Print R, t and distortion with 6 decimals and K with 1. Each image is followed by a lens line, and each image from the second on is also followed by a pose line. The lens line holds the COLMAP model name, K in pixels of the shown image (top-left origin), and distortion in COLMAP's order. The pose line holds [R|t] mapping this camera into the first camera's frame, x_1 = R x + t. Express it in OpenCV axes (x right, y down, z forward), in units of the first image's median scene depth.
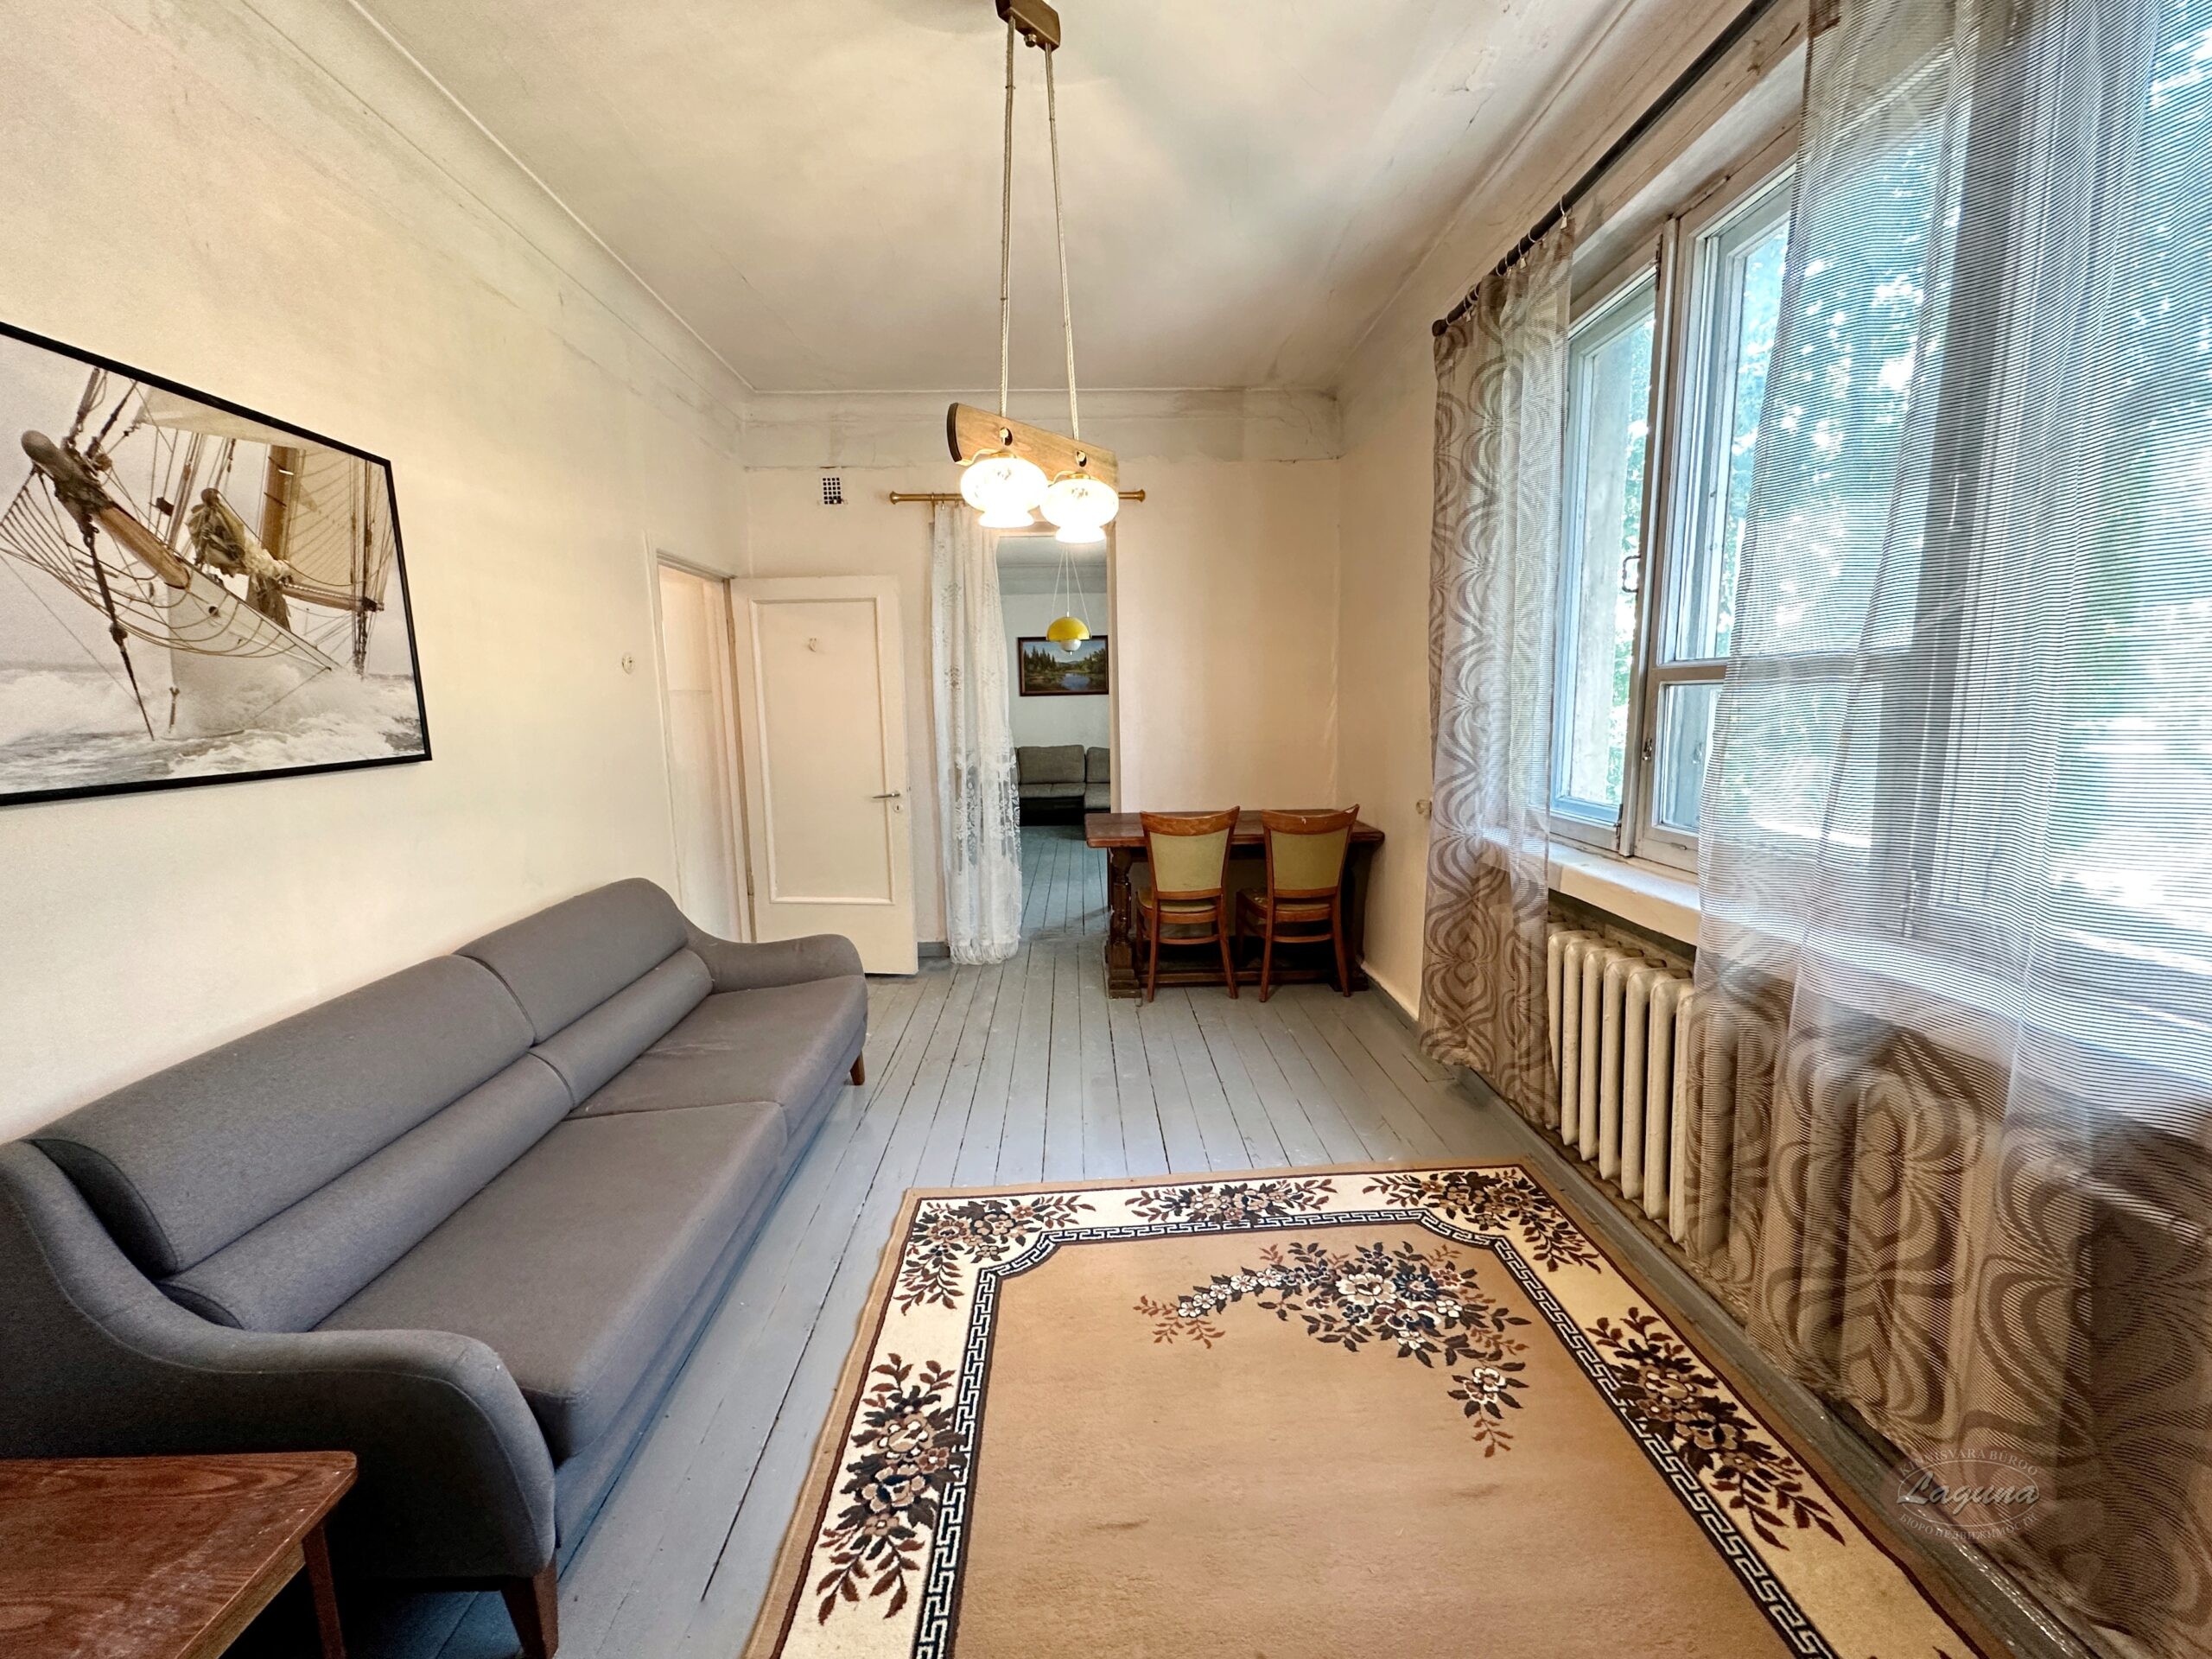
lens RADIAL K [[890.4, 0, 1106.1], [0, 890.4, 822.1], [0, 0, 1]] dist [0.000261, 0.000109]
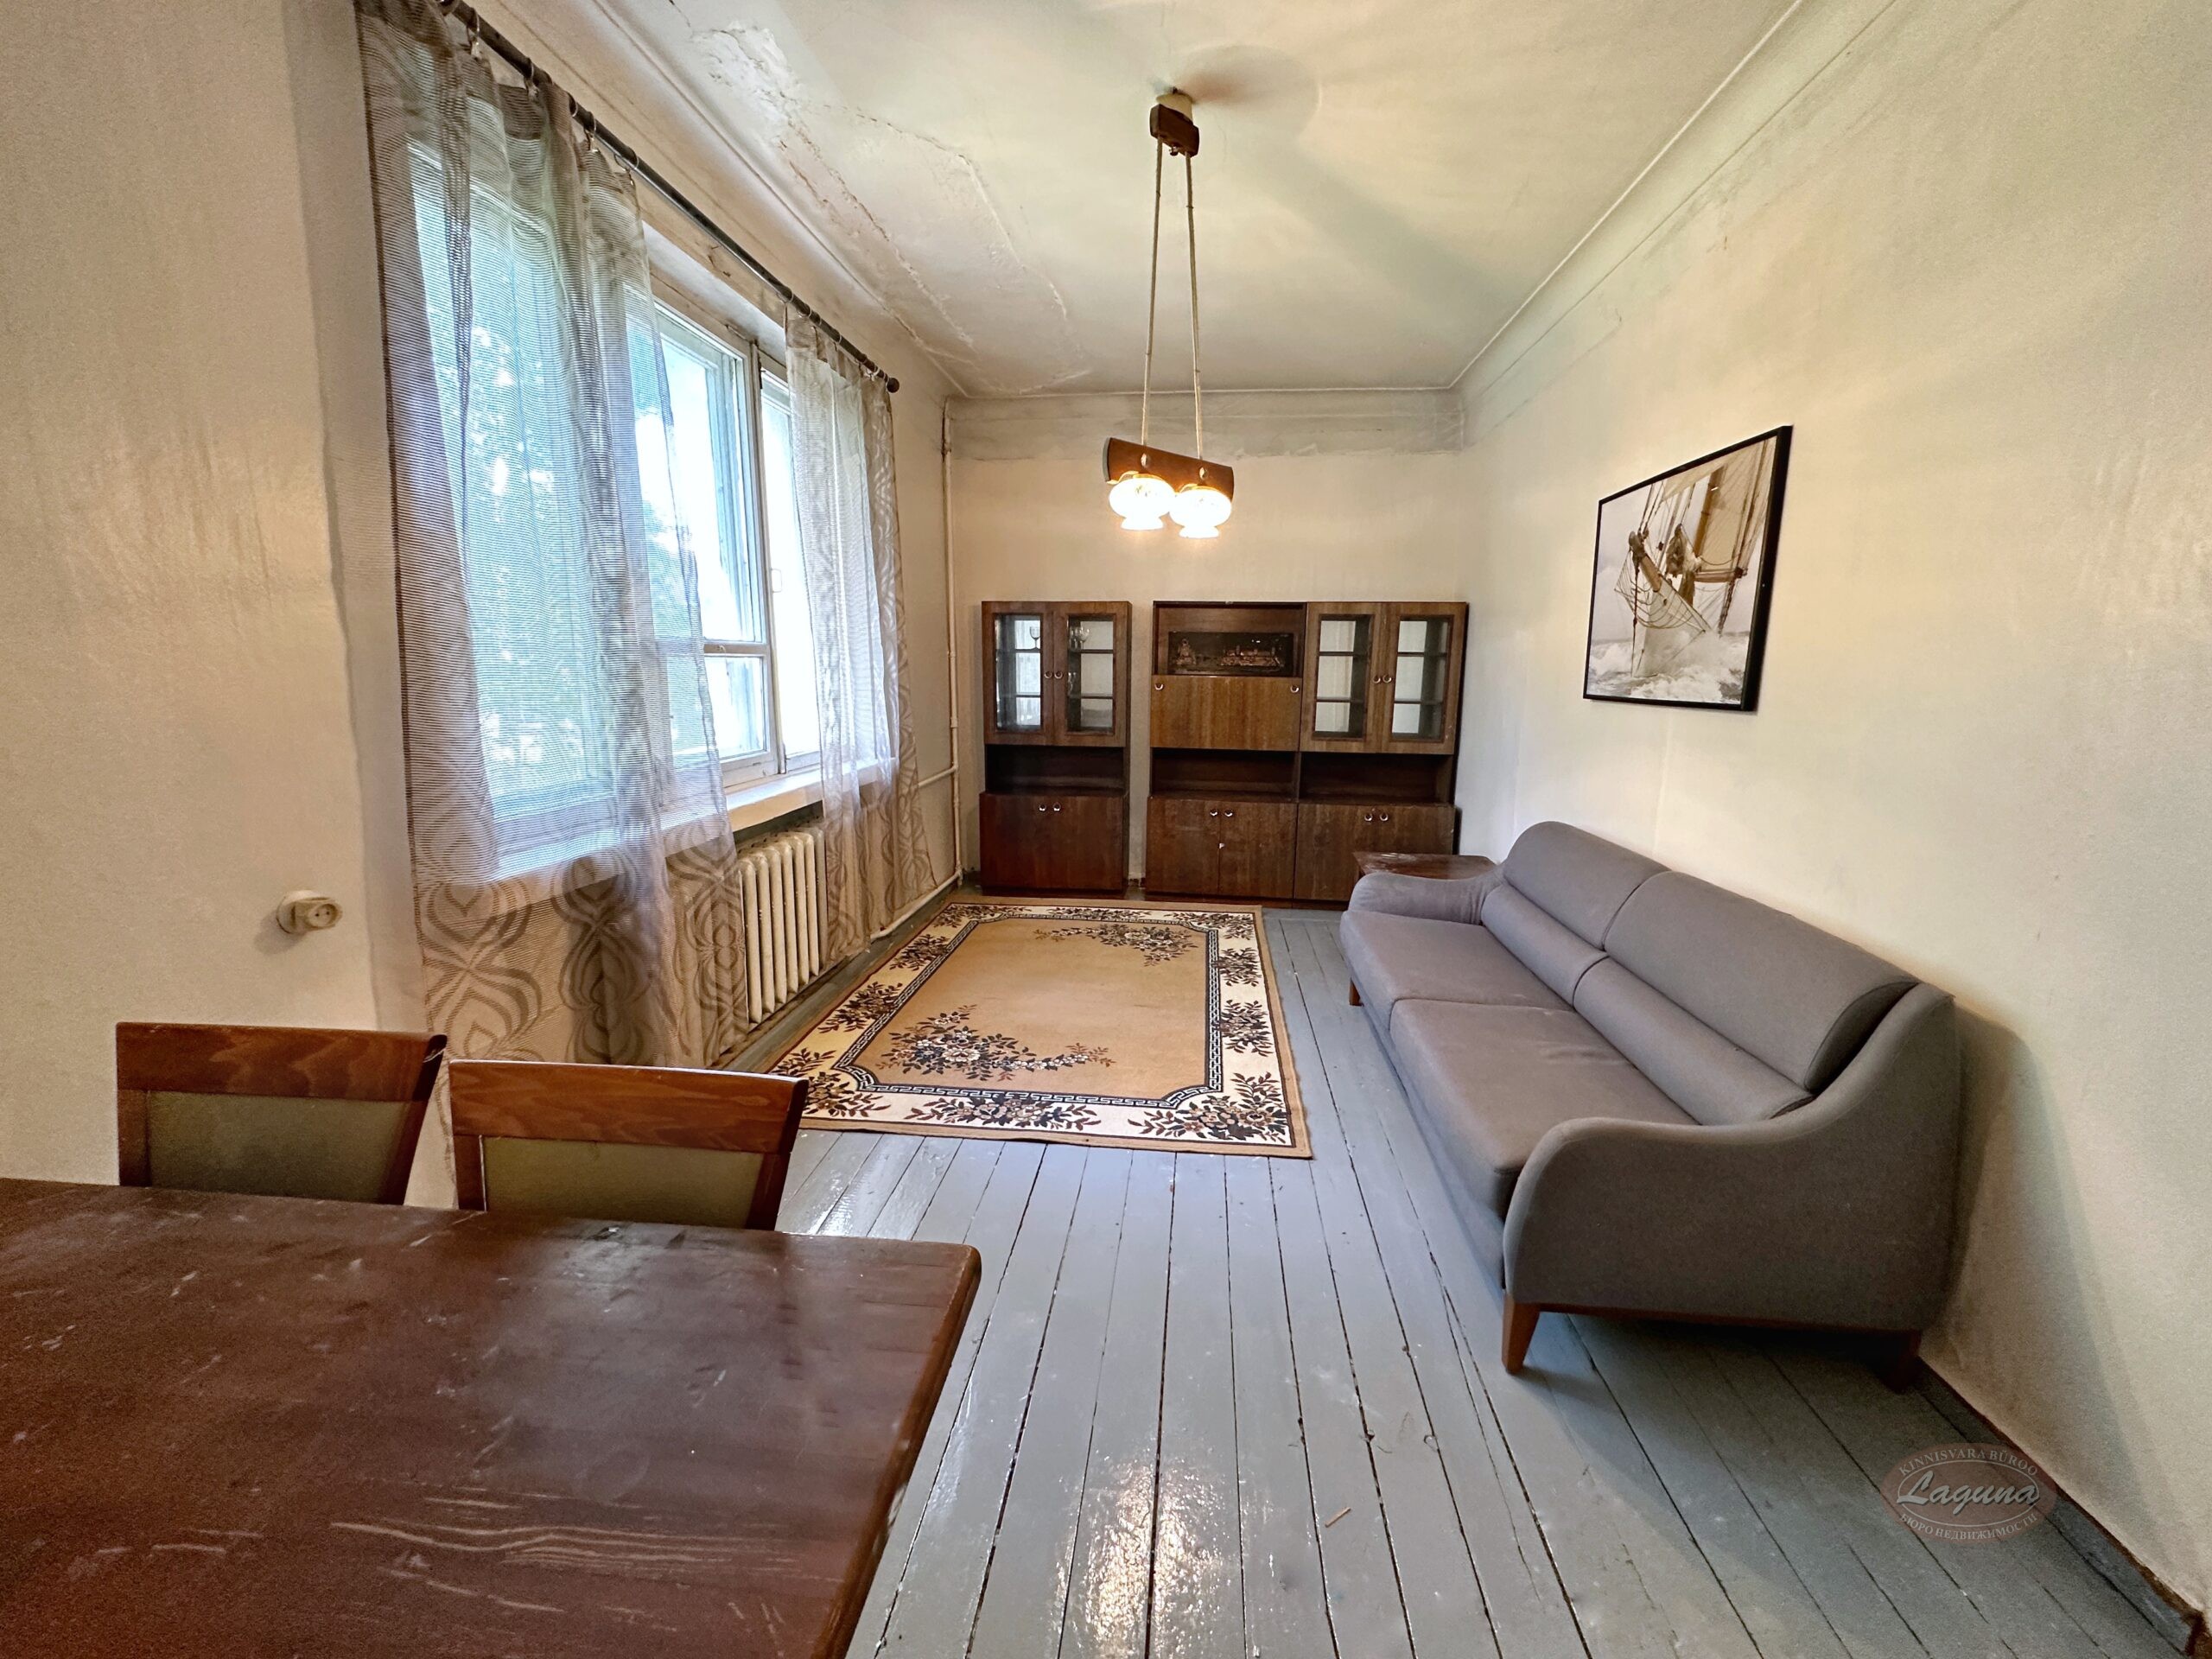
lens RADIAL K [[890.4, 0, 1111.6], [0, 890.4, 822.1], [0, 0, 1]] dist [0.000261, 0.000109]
pose [[-0.990036, -0.012165, 0.140288, -0.169587], [0.031880, 0.951031, 0.307447, -0.313936], [-0.137159, 0.308856, -0.941167, 2.287219]]
